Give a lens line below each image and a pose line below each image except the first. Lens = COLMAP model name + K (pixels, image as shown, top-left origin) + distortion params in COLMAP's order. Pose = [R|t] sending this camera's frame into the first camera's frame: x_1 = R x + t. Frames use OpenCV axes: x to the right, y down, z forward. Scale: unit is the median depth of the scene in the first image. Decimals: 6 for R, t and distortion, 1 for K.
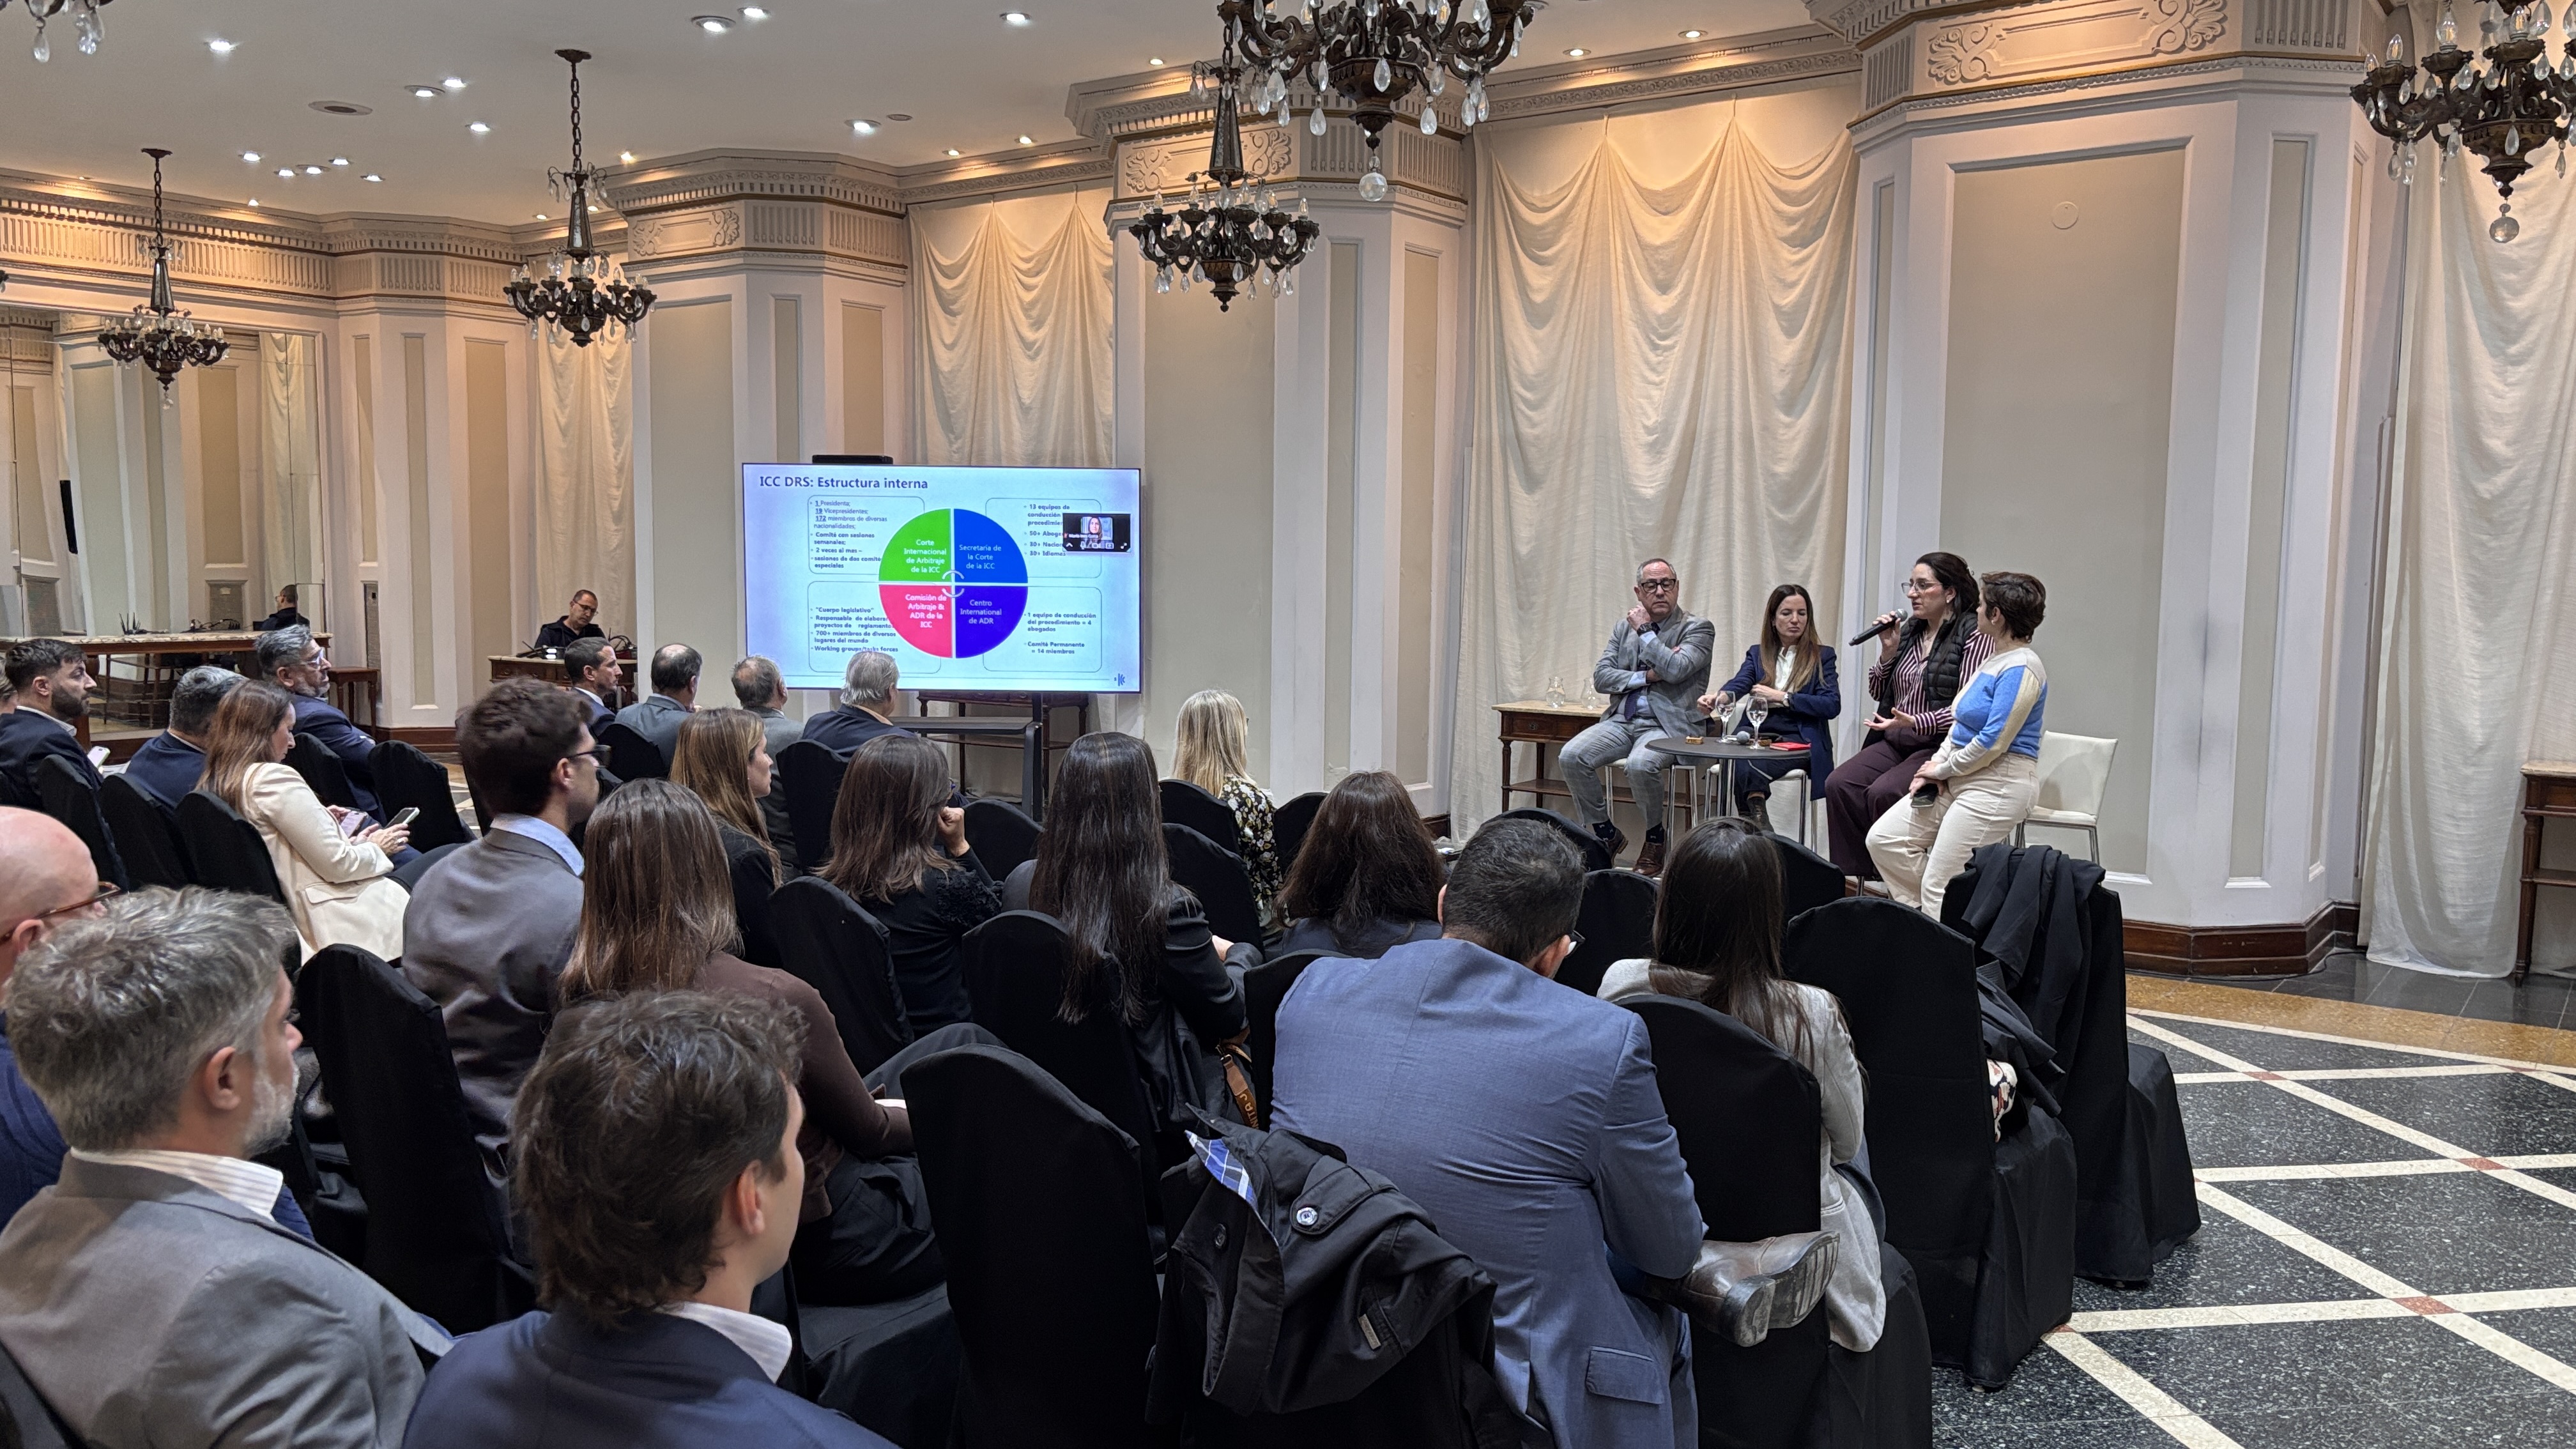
lens RADIAL K [[1958.2, 0, 1288.0], [0, 1958.2, 724.5], [0, 0, 1]] dist [0.002109, 0.002136]
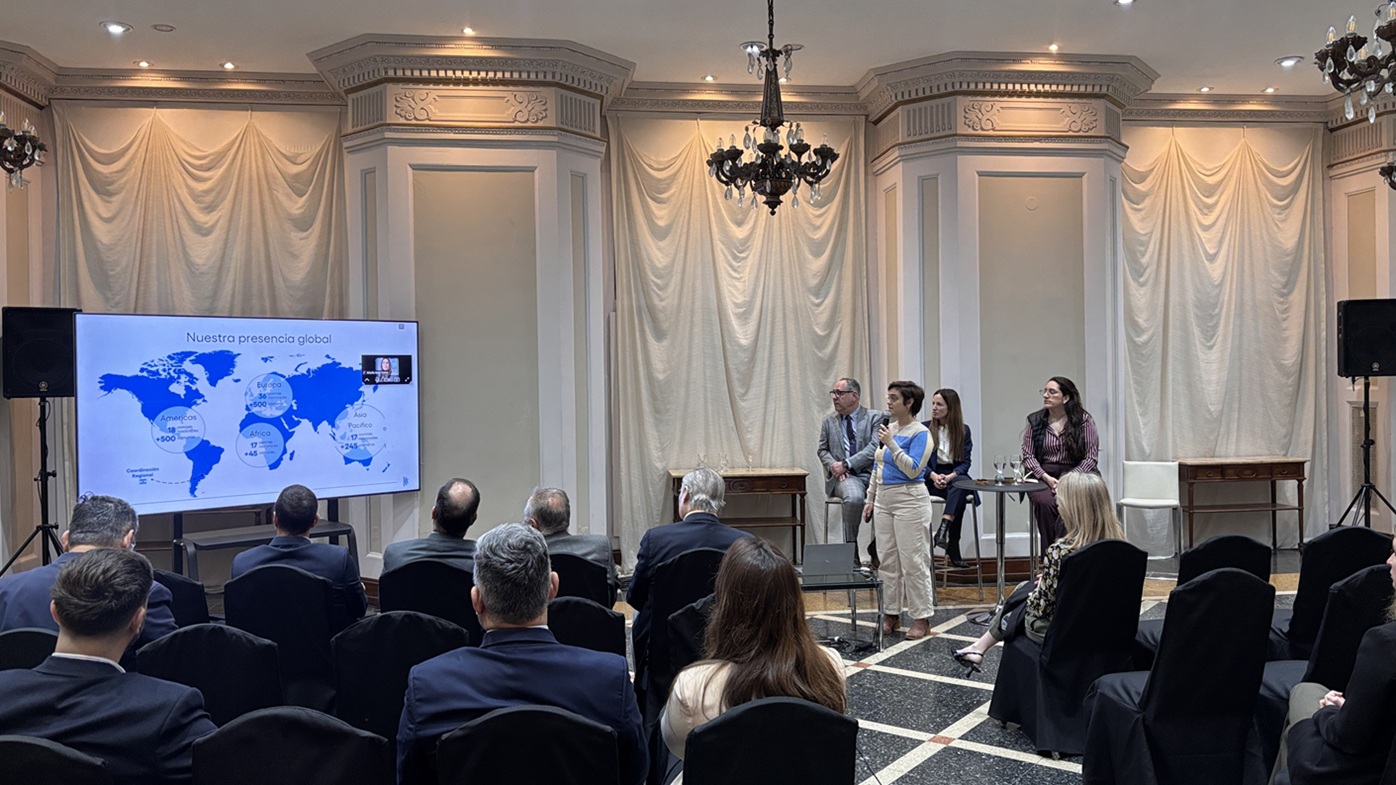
lens RADIAL K [[1070.2, 0, 698.0], [0, 1070.2, 392.5], [0, 0, 1]] dist [0.085298, -0.163449]
pose [[0.722066, -0.027475, 0.691279, -0.472923], [0.079864, 0.995841, -0.043840, -0.035708], [-0.687199, 0.086864, 0.721257, 0.348901]]
